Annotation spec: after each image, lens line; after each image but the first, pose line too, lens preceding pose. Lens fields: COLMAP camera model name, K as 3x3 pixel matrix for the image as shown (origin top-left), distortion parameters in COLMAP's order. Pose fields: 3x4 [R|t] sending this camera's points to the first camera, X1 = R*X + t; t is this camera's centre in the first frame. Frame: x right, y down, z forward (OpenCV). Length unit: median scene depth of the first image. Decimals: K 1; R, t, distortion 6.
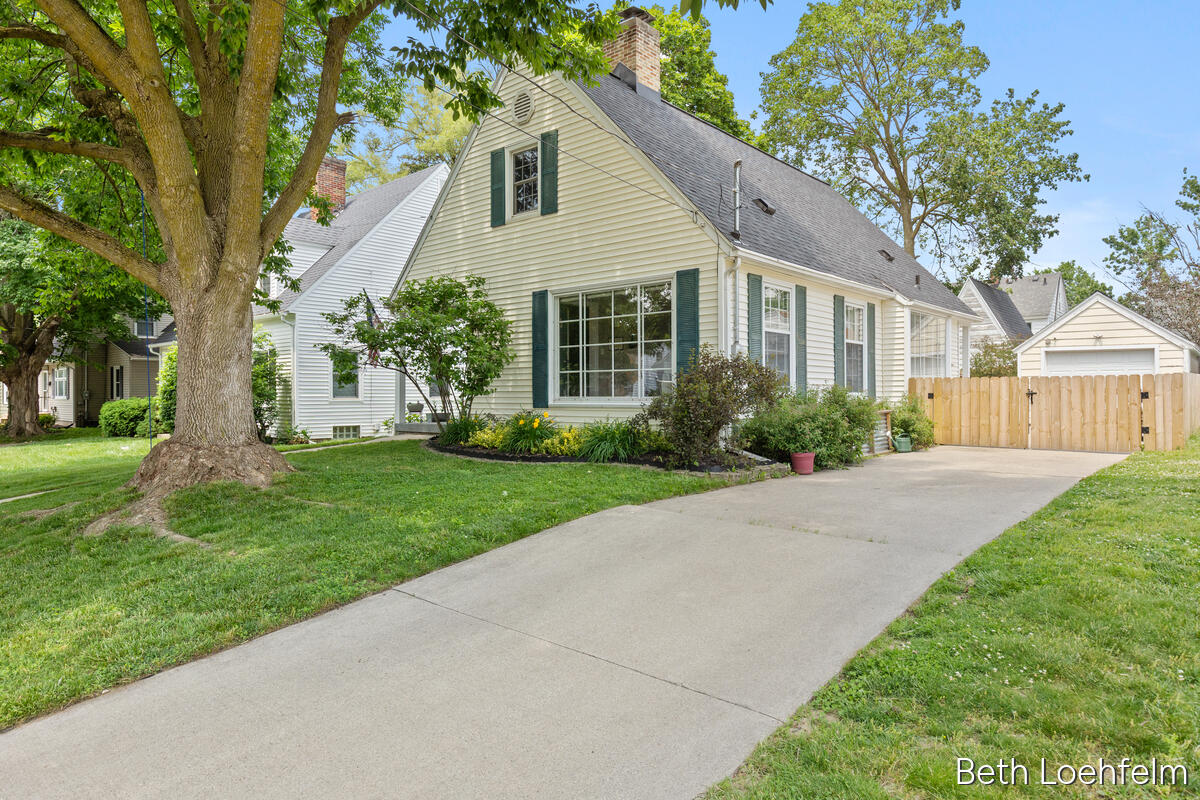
lens RADIAL K [[738.1, 0, 599.8], [0, 738.1, 396.9], [0, 0, 1]] dist [0.003525, 0.000010]
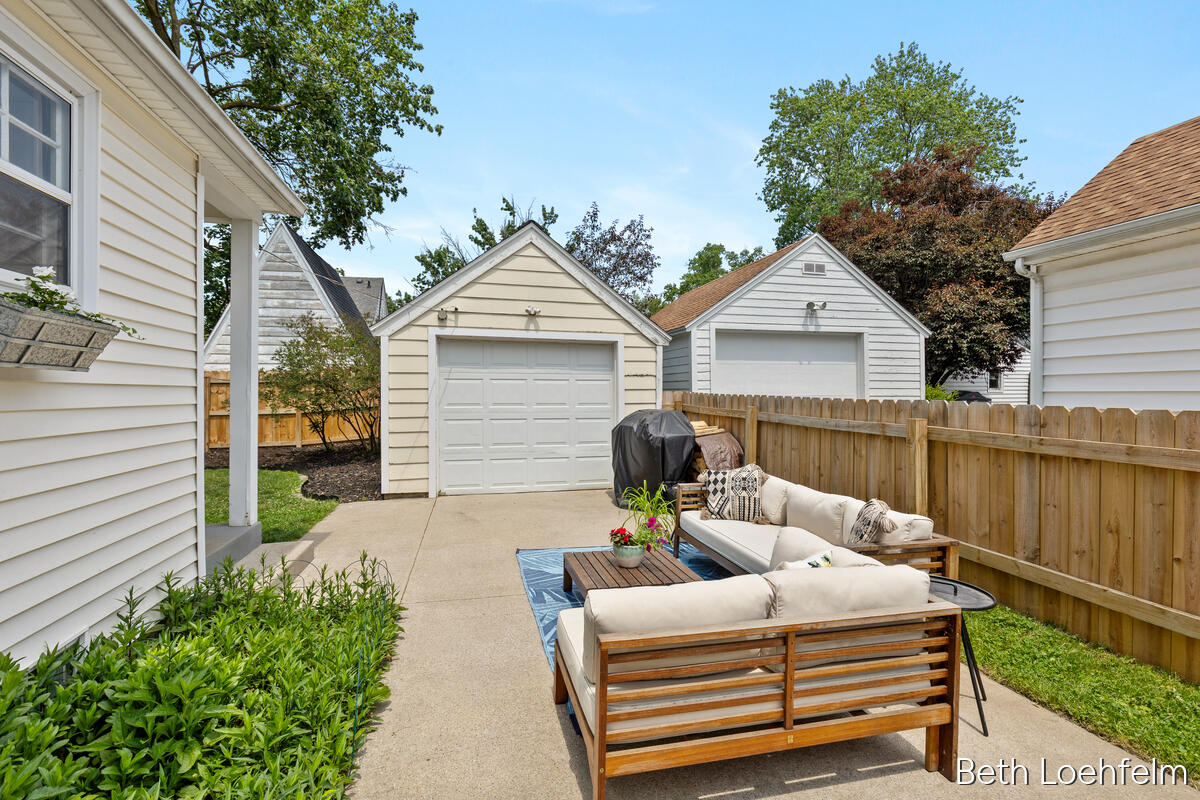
lens RADIAL K [[563.8, 0, 598.2], [0, 563.8, 393.3], [0, 0, 1]] dist [0.002958, 0.000342]
pose [[0.574768, 0.004117, 0.818306, 0.359632], [-0.000947, 0.999990, -0.004365, -0.023169], [-0.818316, 0.001734, 0.574766, 0.693961]]
